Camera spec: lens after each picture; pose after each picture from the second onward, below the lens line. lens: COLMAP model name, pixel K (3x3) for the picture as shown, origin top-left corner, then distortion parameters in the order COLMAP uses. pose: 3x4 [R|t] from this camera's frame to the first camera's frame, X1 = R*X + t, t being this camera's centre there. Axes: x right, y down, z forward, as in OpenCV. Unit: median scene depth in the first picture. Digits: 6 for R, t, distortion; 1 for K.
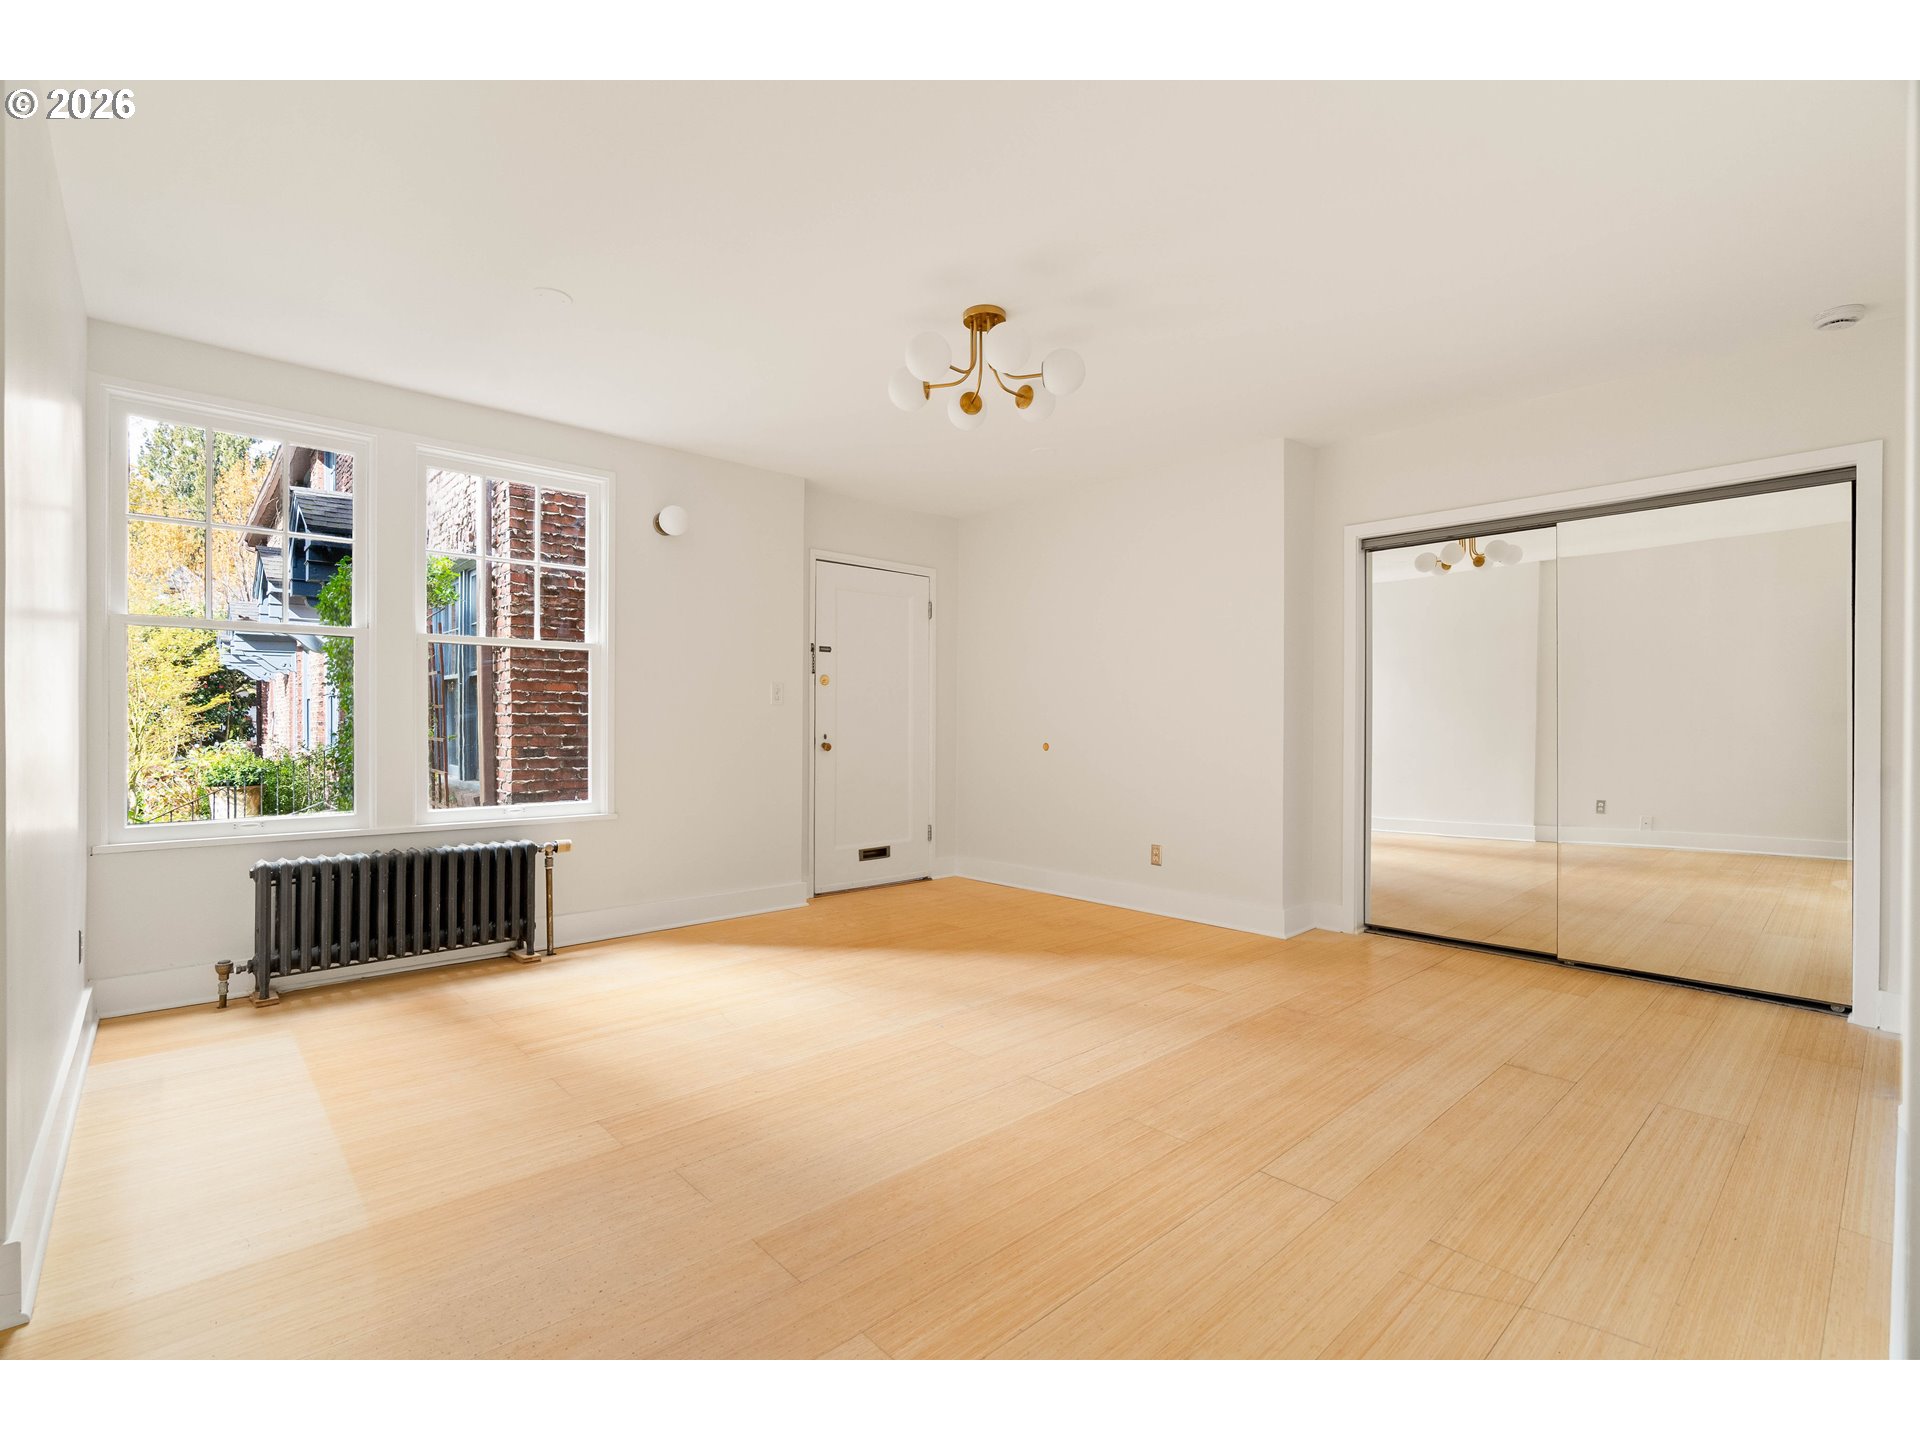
lens RADIAL K [[862.9, 0, 969.2], [0, 862.9, 721.7], [0, 0, 1]] dist [-0.005225, 0.000636]
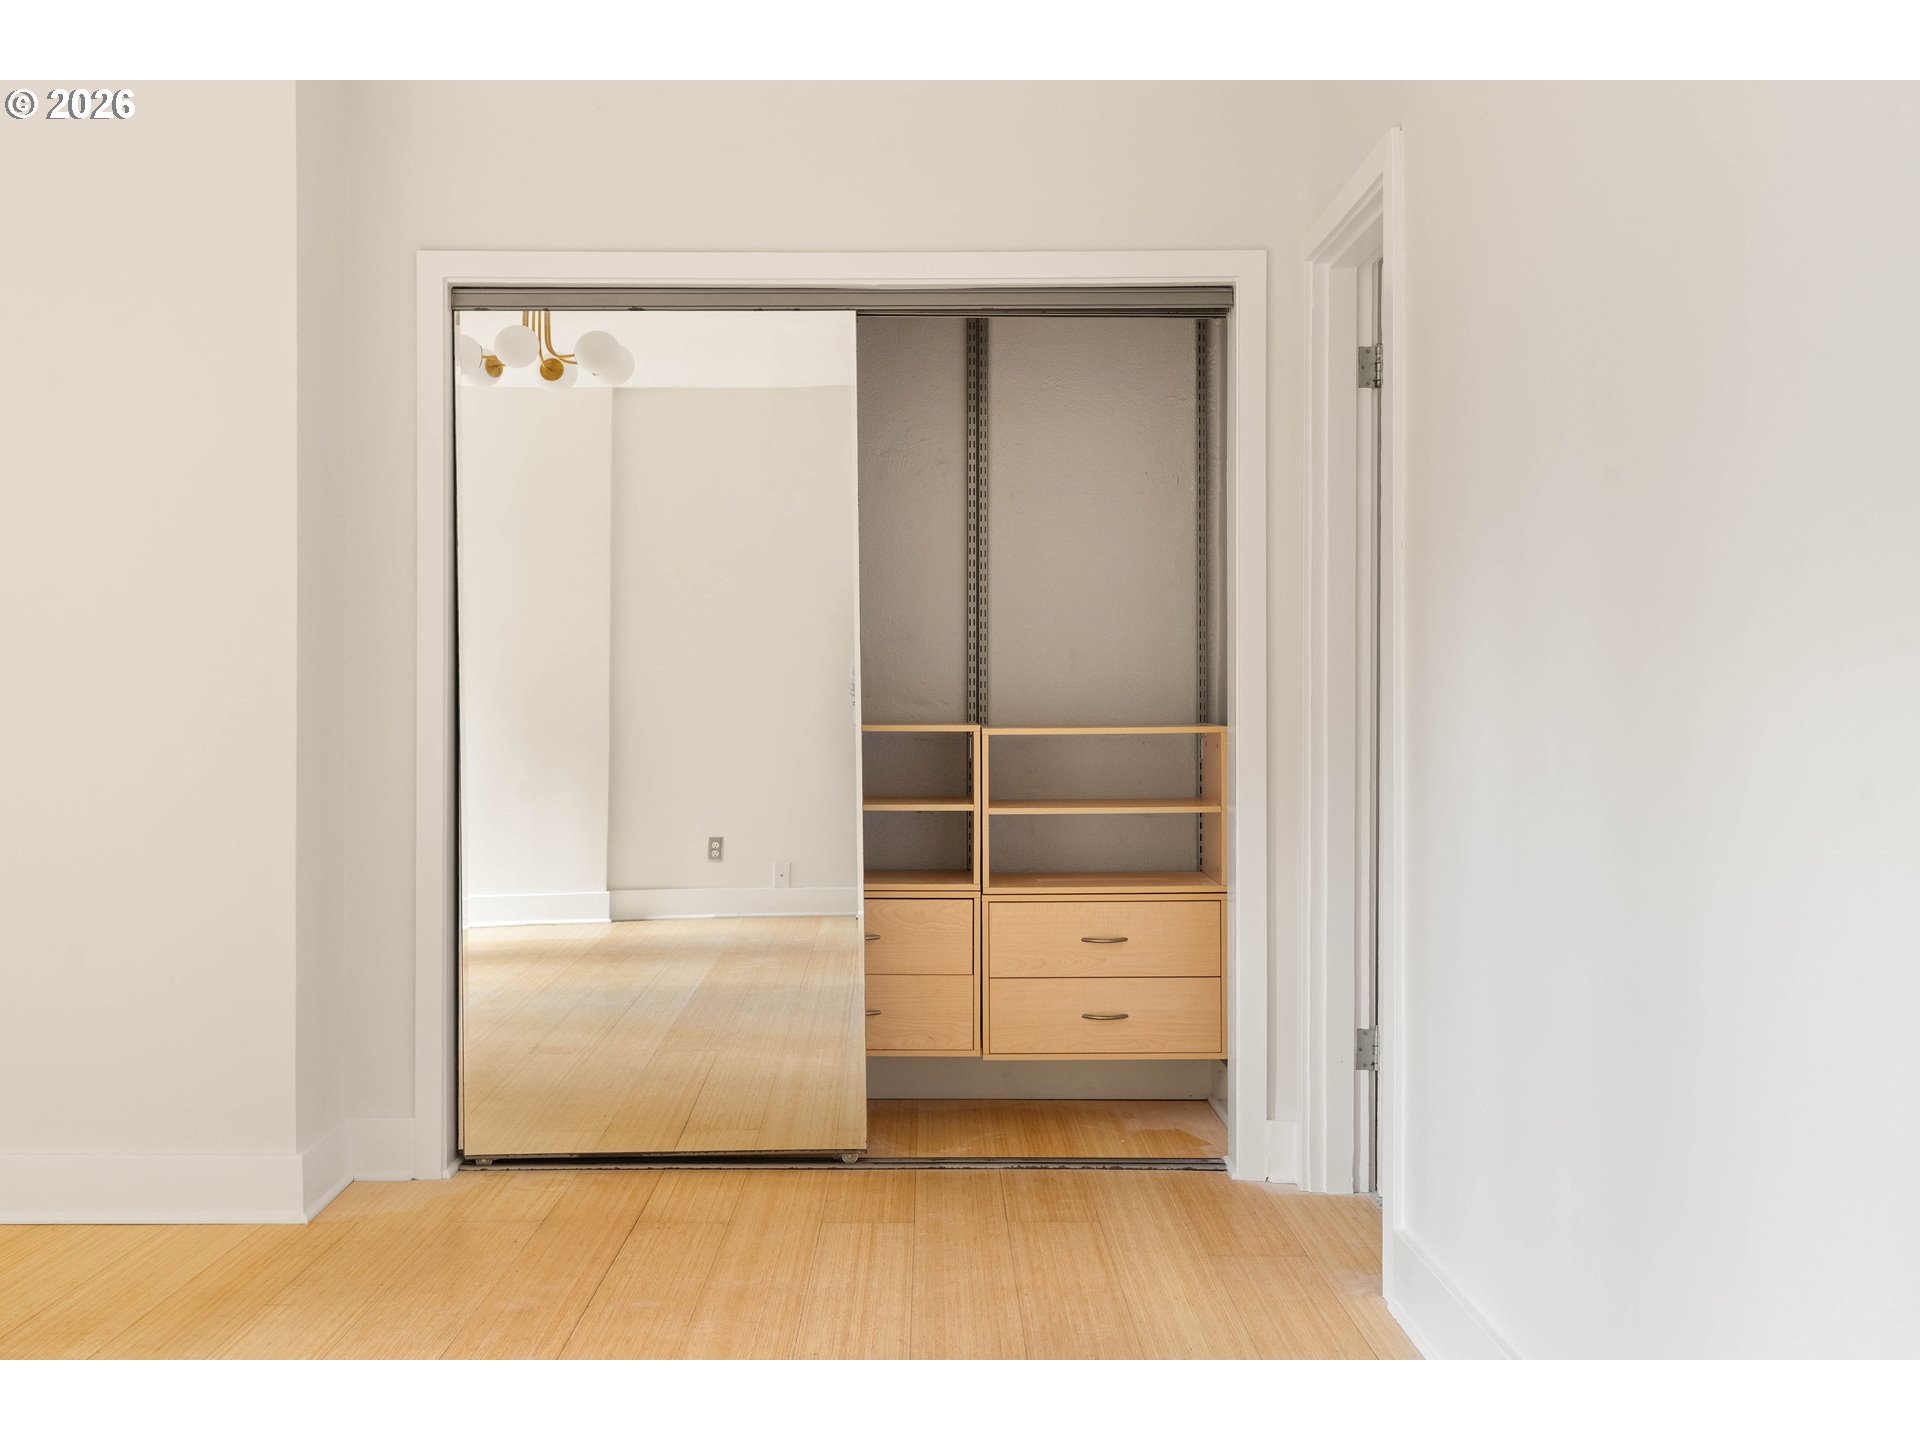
lens RADIAL K [[1885.9, 0, 960.0], [0, 1885.9, 720.0], [0, 0, 1]] dist [-0.000387, 0.004764]
pose [[0.671530, -0.010602, 0.740902, -0.107082], [-0.002389, 0.999861, 0.016473, -0.006174], [-0.740974, -0.012832, 0.671411, 0.190498]]
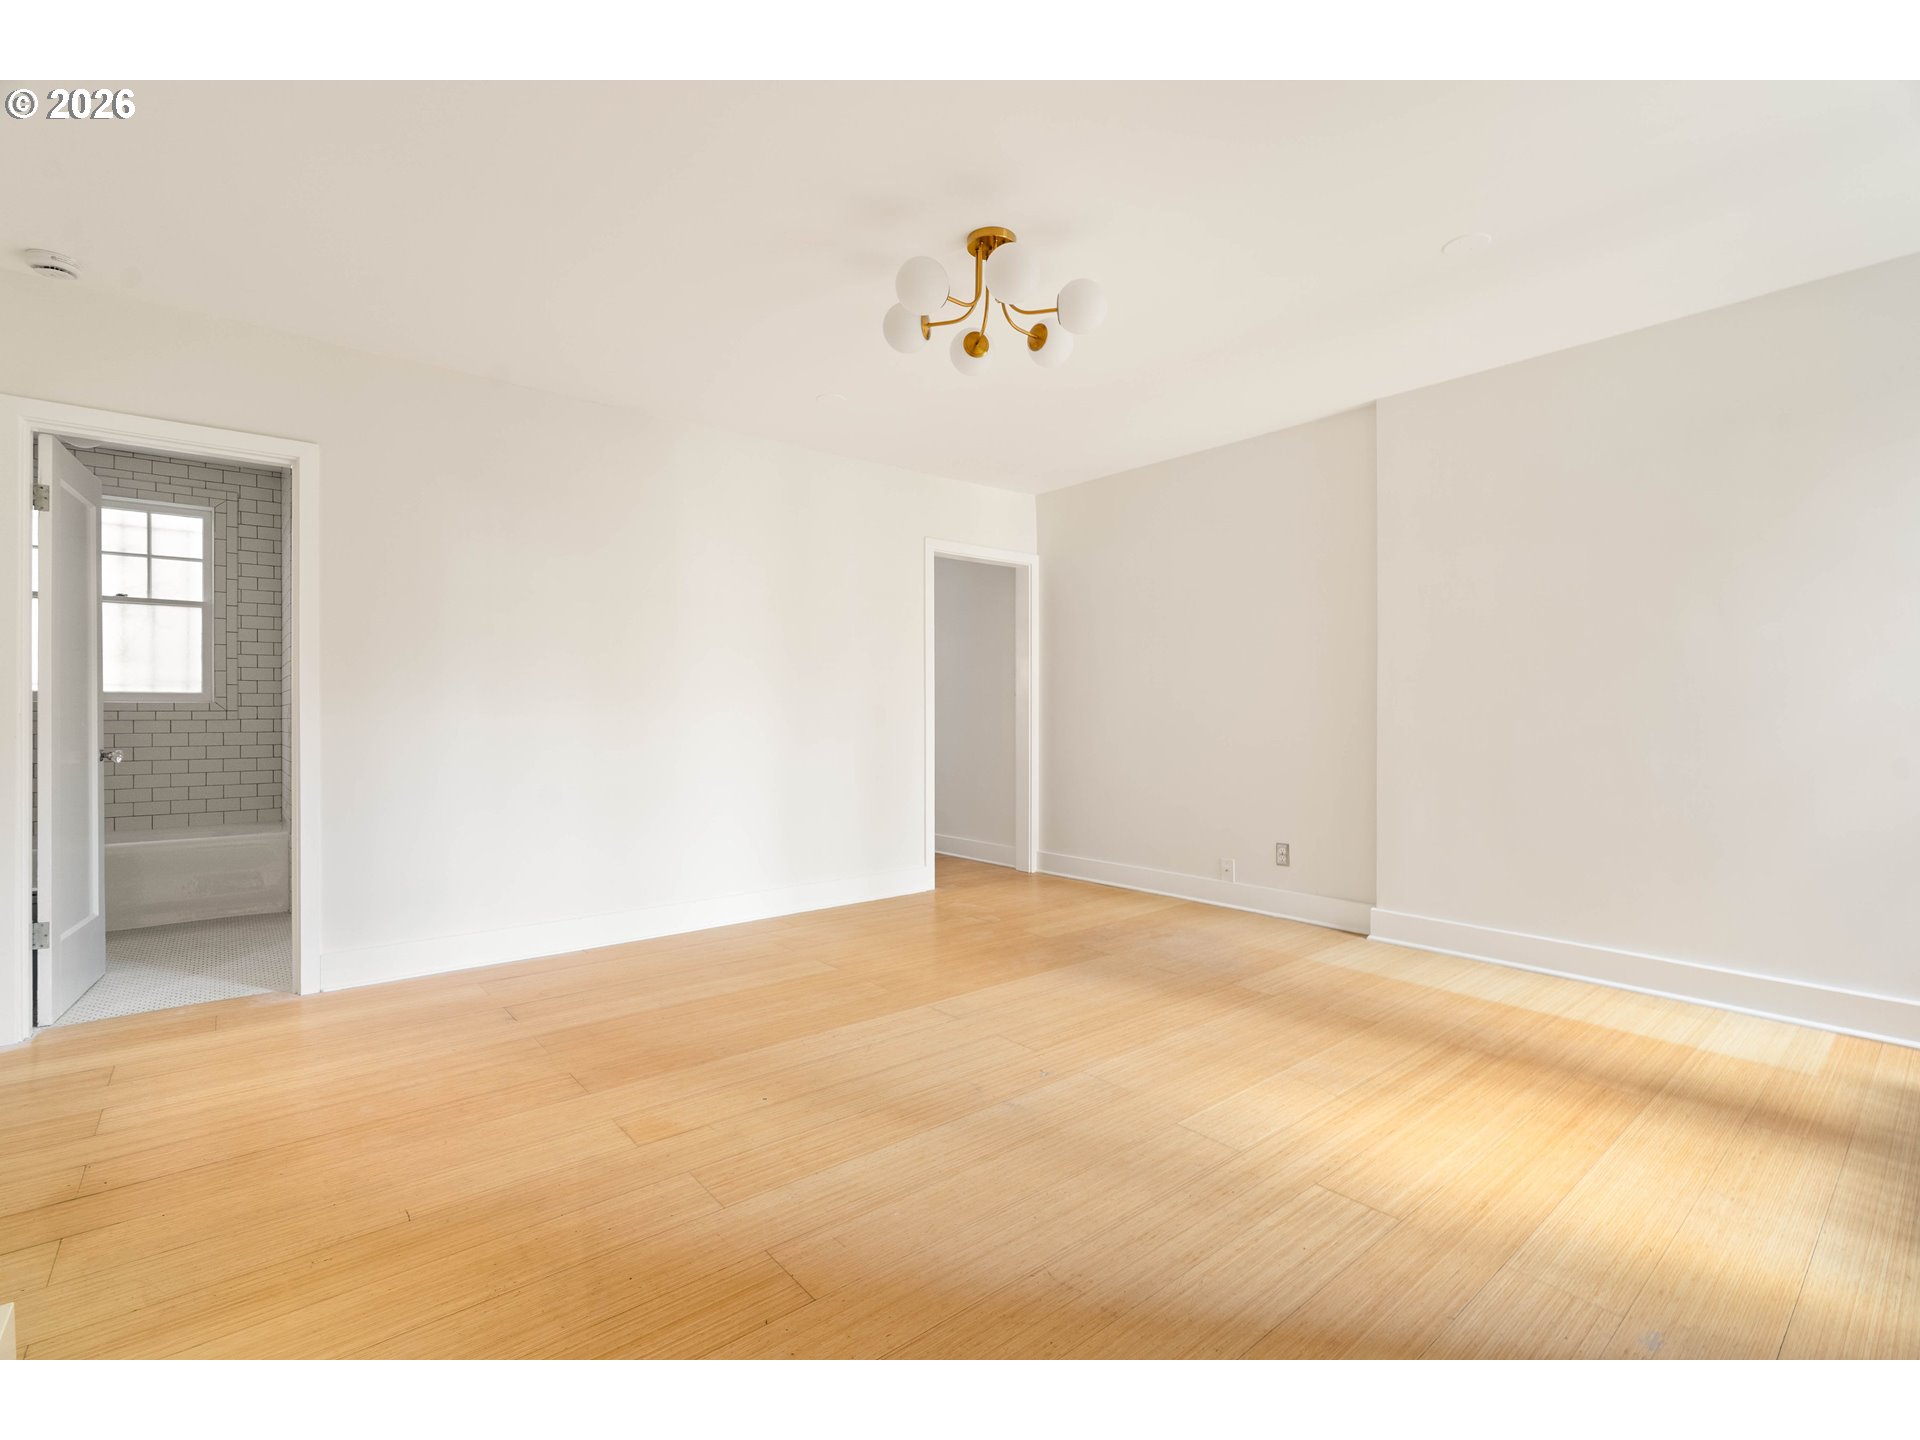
lens RADIAL K [[884.8, 0, 965.5], [0, 884.8, 724.9], [0, 0, 1]] dist [-0.004290, 0.000342]
pose [[-0.998934, -0.004278, 0.045967, 0.003648], [-0.003709, 0.999915, 0.012465, 0.004185], [-0.046016, 0.012281, -0.998865, 1.527728]]
